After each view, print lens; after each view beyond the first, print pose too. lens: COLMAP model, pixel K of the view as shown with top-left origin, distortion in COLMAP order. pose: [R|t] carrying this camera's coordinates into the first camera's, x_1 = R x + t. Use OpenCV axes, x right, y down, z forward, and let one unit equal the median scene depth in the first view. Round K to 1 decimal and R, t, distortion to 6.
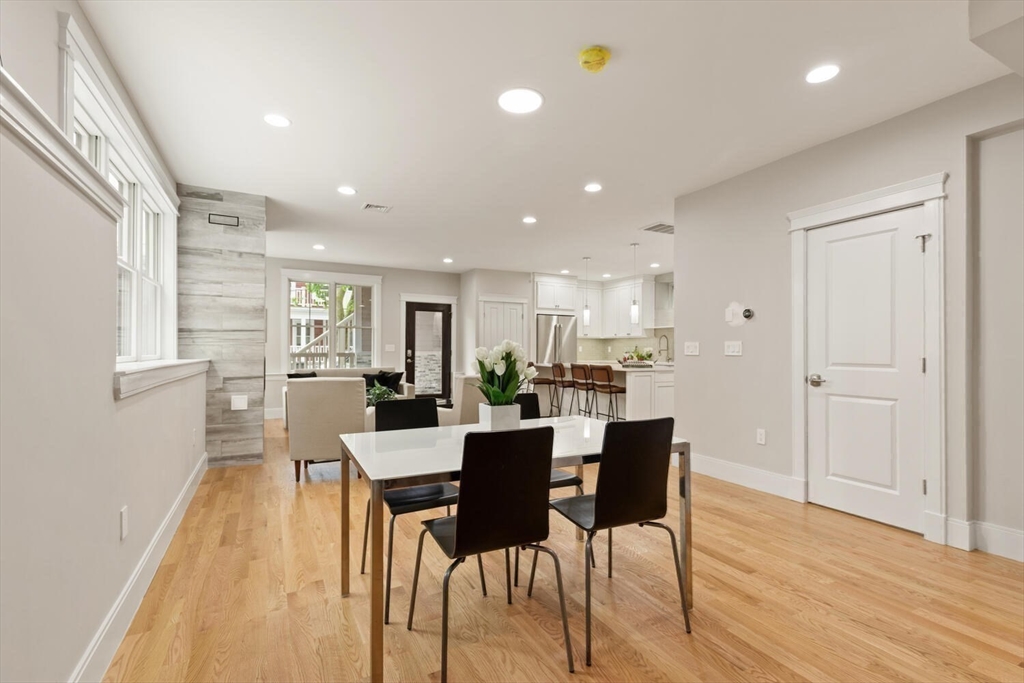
lens RADIAL K [[470.6, 0, 513.0], [0, 470.6, 347.4], [0, 0, 1]] dist [0.000654, 0.000072]
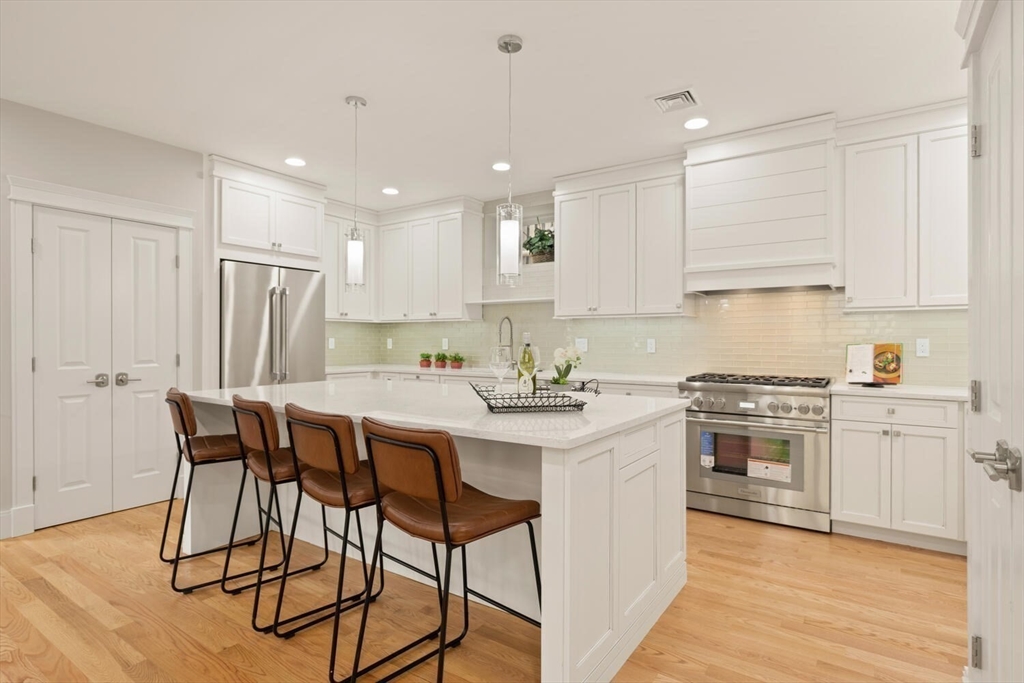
lens RADIAL K [[521.9, 0, 519.9], [0, 521.9, 340.7], [0, 0, 1]] dist [-0.000765, 0.000095]
pose [[0.878094, -0.002480, 0.478481, 0.066814], [-0.001417, 0.999969, 0.007785, -0.004755], [-0.478485, -0.007514, 0.878063, 0.521206]]
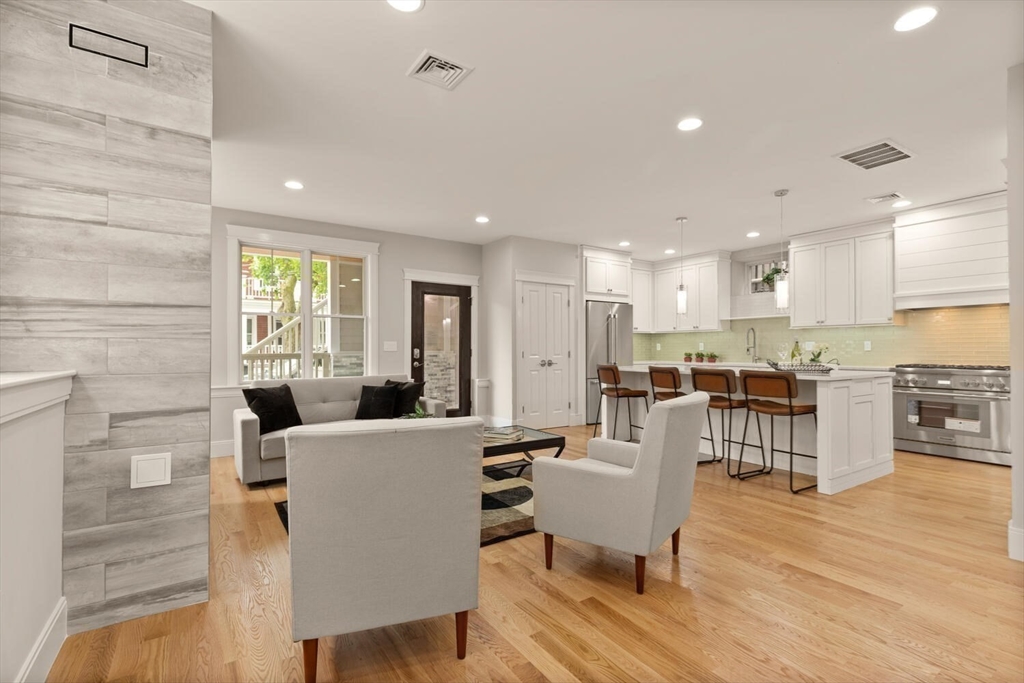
lens RADIAL K [[473.5, 0, 513.0], [0, 473.5, 344.6], [0, 0, 1]] dist [0.004642, 0.000677]
pose [[0.994247, -0.004385, 0.107023, -0.157966], [0.004737, 0.999984, -0.003033, 0.001896], [-0.107008, 0.003523, 0.994252, 0.282158]]
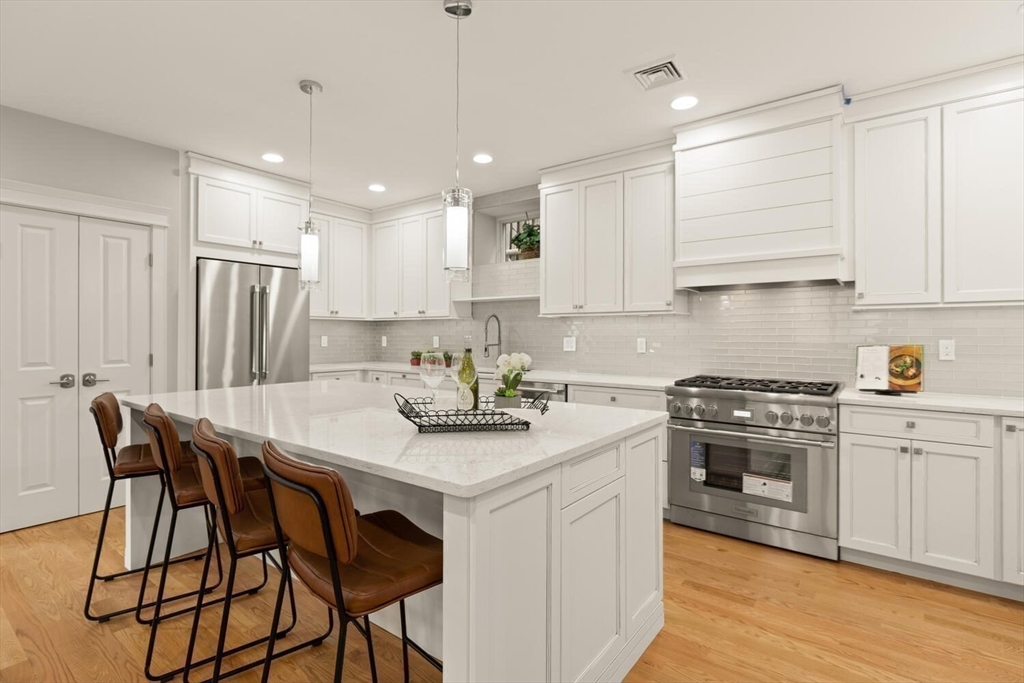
lens RADIAL K [[488.6, 0, 510.1], [0, 488.6, 333.0], [0, 0, 1]] dist [-0.000983, -0.000315]
pose [[0.904699, 0.000032, 0.426052, 0.123486], [-0.001523, 0.999994, 0.003158, -0.008761], [-0.426049, -0.003506, 0.904693, 0.552823]]
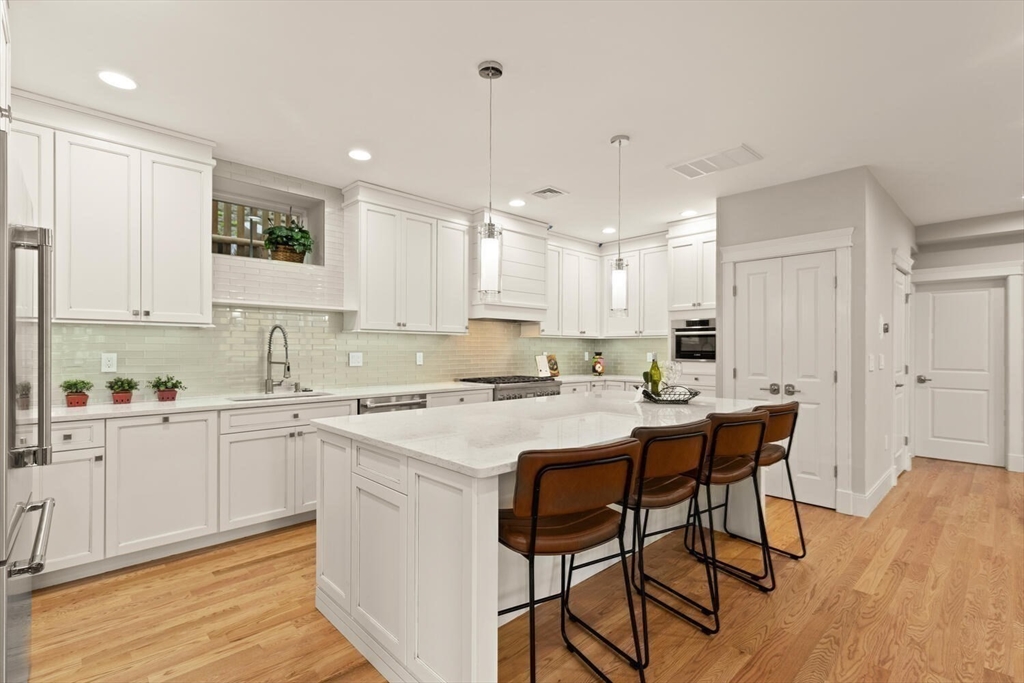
lens RADIAL K [[476.0, 0, 514.3], [0, 476.0, 347.8], [0, 0, 1]] dist [0.006586, -0.000270]
pose [[-0.283392, -0.001208, 0.959003, -0.128862], [-0.008853, 0.999960, -0.001356, -0.008558], [-0.958963, -0.008875, -0.283392, 0.966551]]
